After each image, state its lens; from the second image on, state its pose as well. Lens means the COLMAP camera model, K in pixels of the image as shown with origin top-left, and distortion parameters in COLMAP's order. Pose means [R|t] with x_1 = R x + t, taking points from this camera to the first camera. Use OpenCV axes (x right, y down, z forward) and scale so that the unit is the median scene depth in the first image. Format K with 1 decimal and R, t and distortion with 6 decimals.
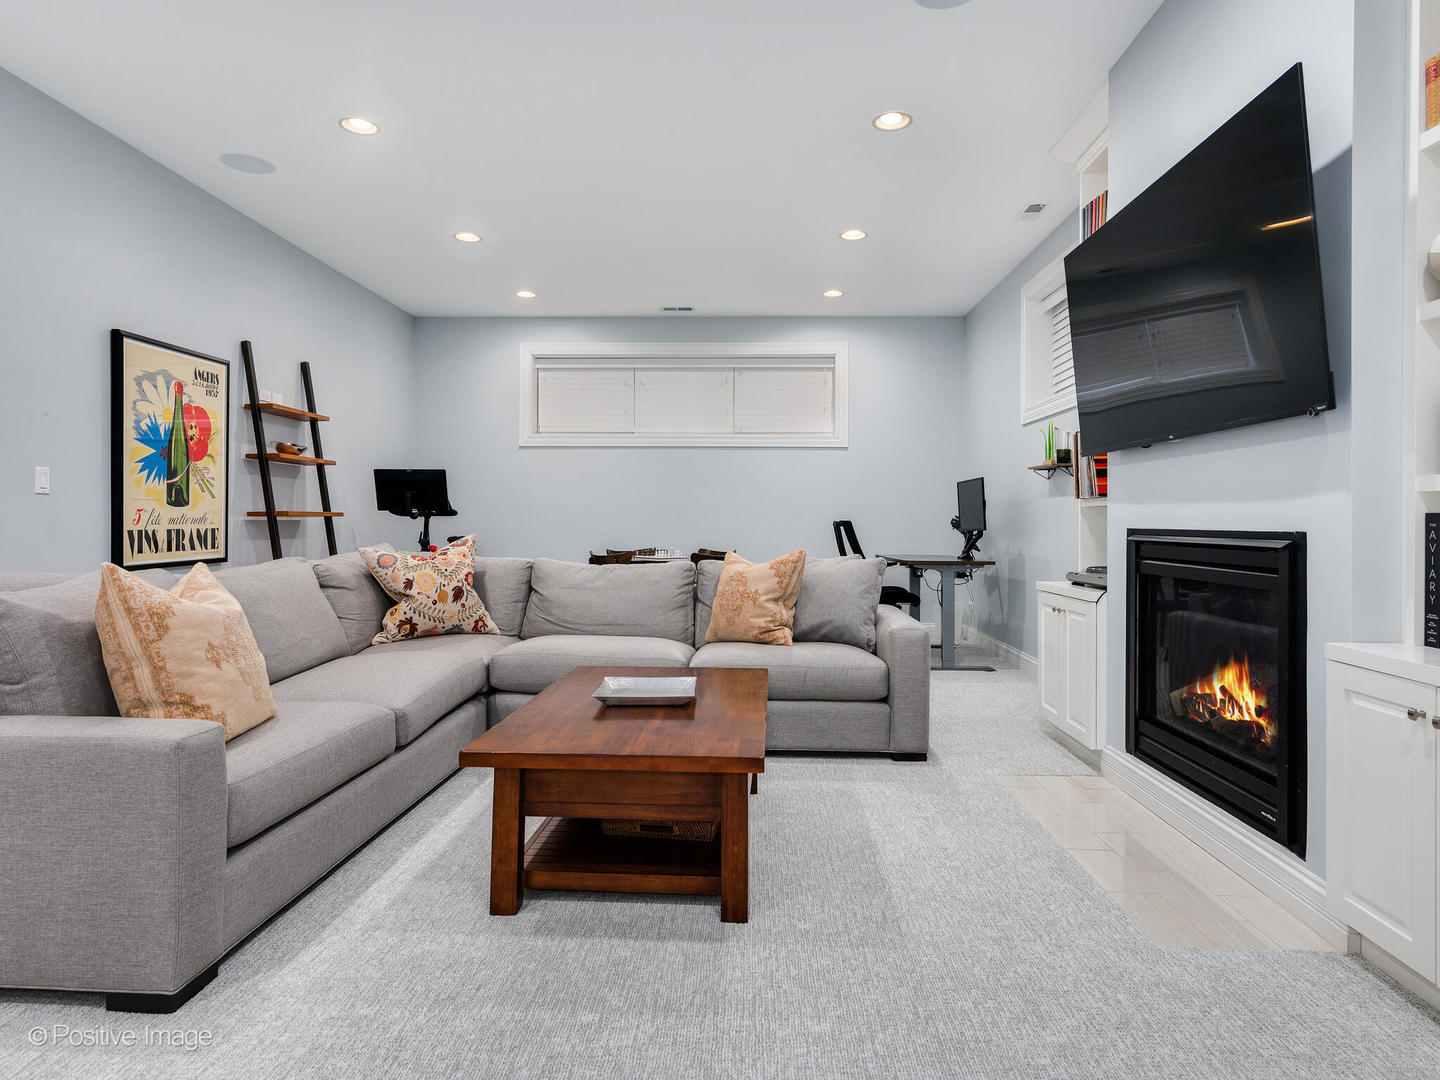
lens RADIAL K [[824.3, 0, 695.5], [0, 824.3, 530.5], [0, 0, 1]] dist [0.001973, -0.001100]
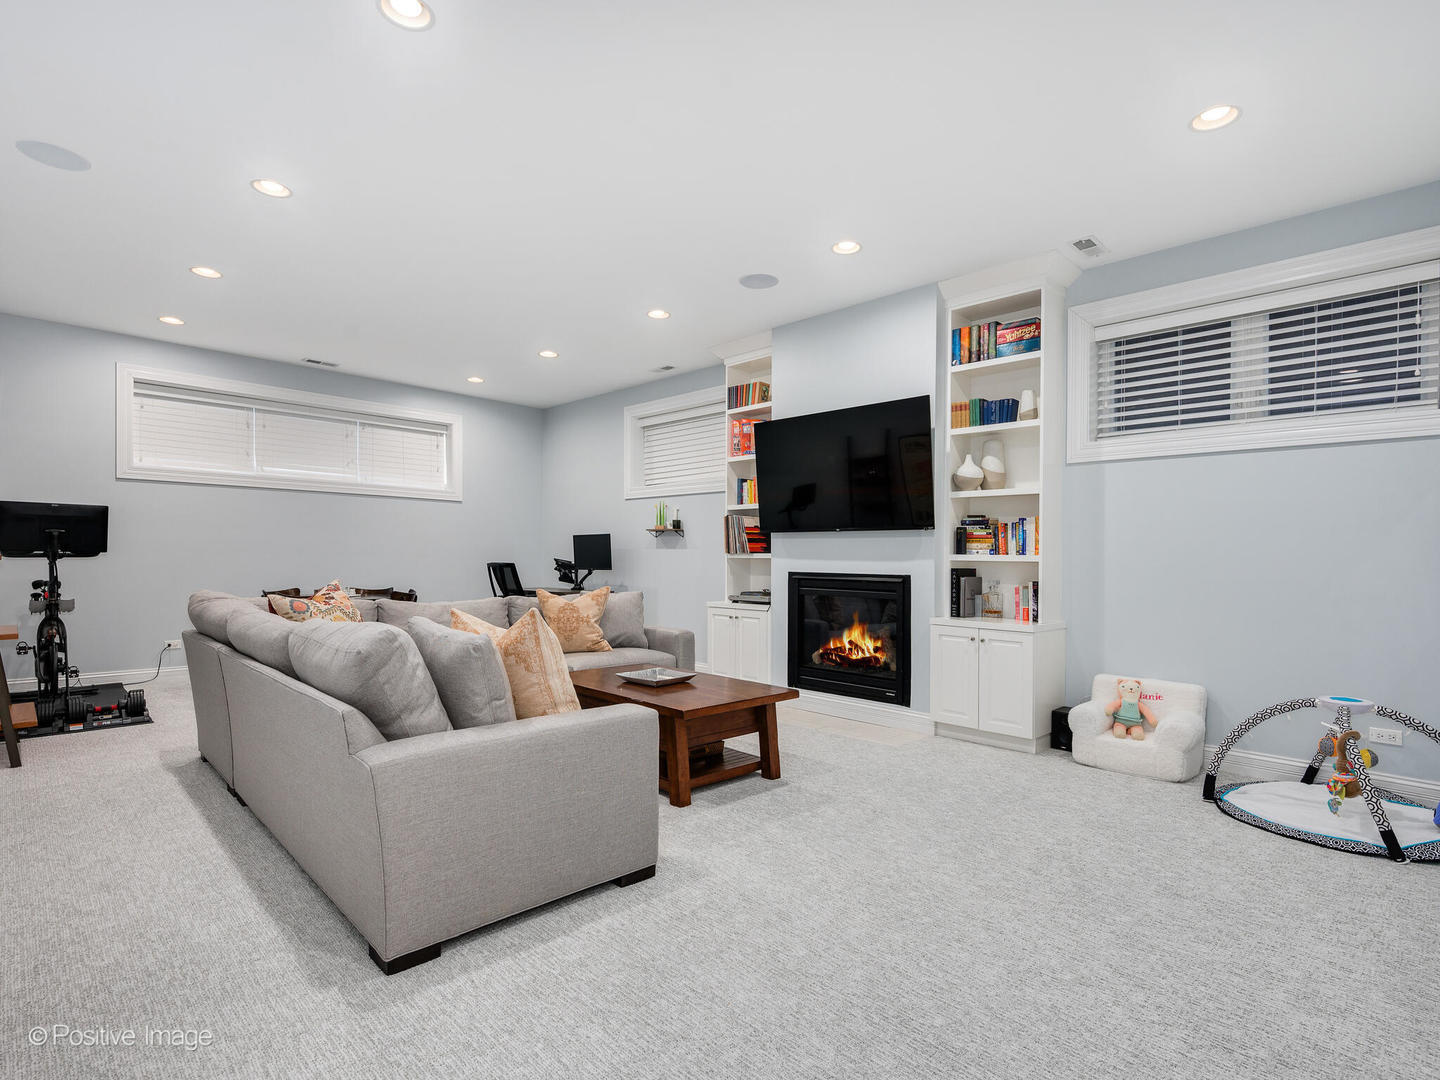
lens RADIAL K [[721.5, 0, 732.6], [0, 721.5, 555.4], [0, 0, 1]] dist [-0.004478, 0.000049]
pose [[0.676021, 0.007472, 0.736844, -0.688782], [0.000488, 0.999944, -0.010588, -0.019200], [-0.736882, 0.007518, 0.675980, -0.043985]]
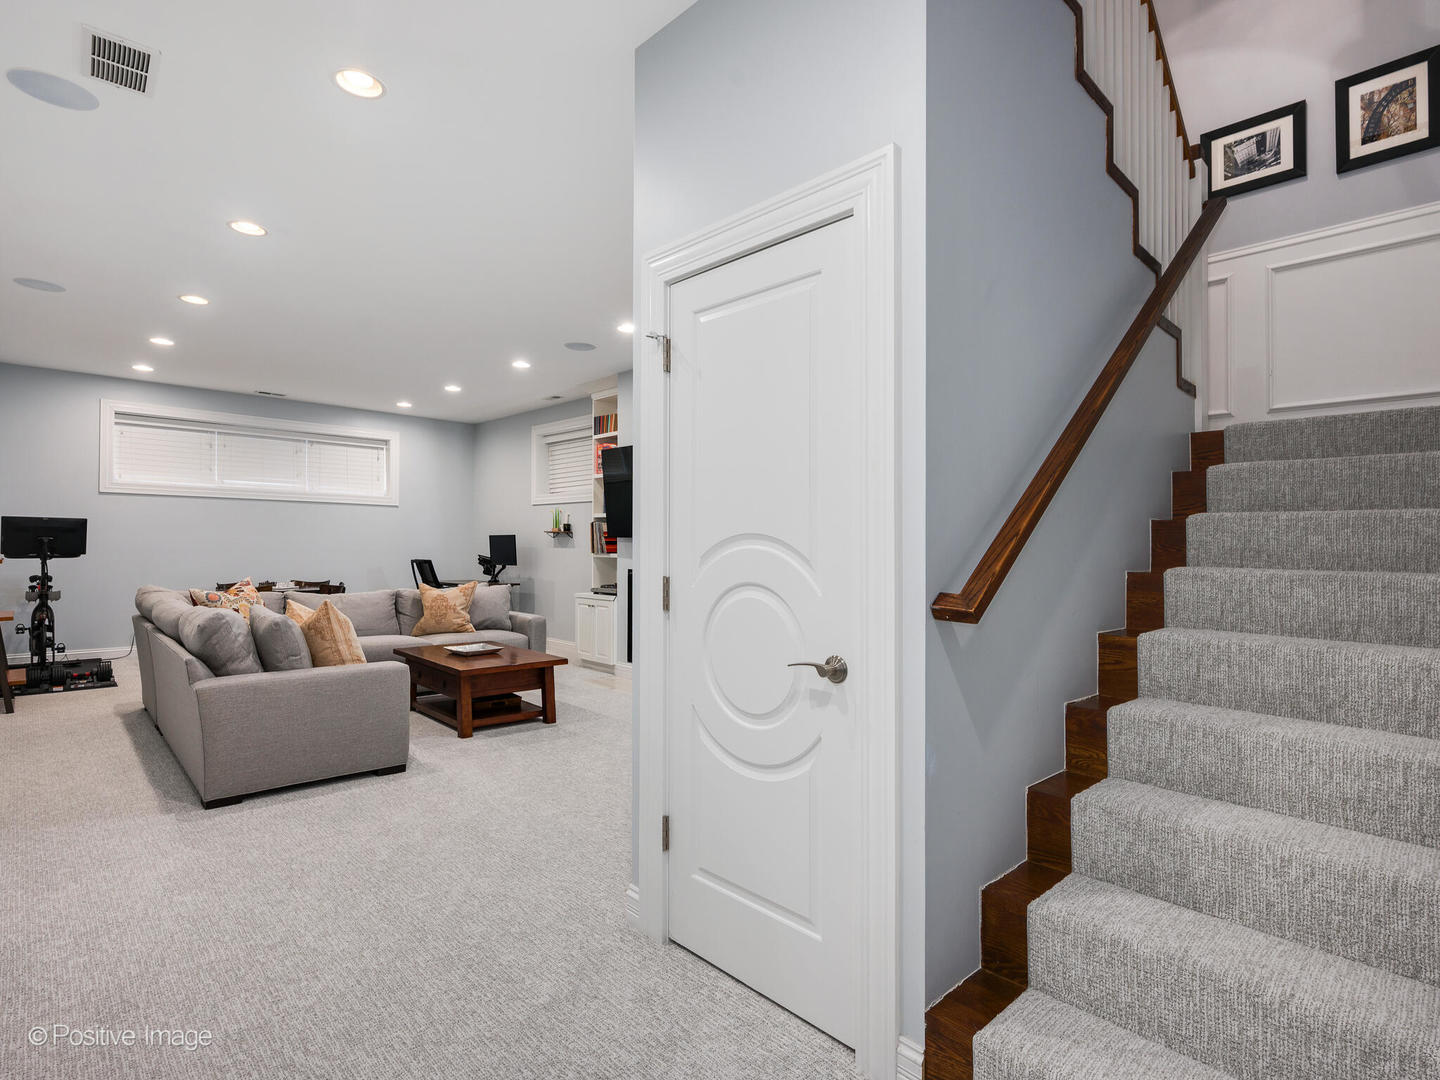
lens RADIAL K [[721.5, 0, 723.4], [0, 721.5, 532.2], [0, 0, 1]] dist [-0.004478, 0.000049]
pose [[0.688520, 0.019379, 0.724959, -0.687529], [0.000553, 0.999629, -0.027246, -0.043930], [-0.725217, 0.019160, 0.688253, -0.552670]]
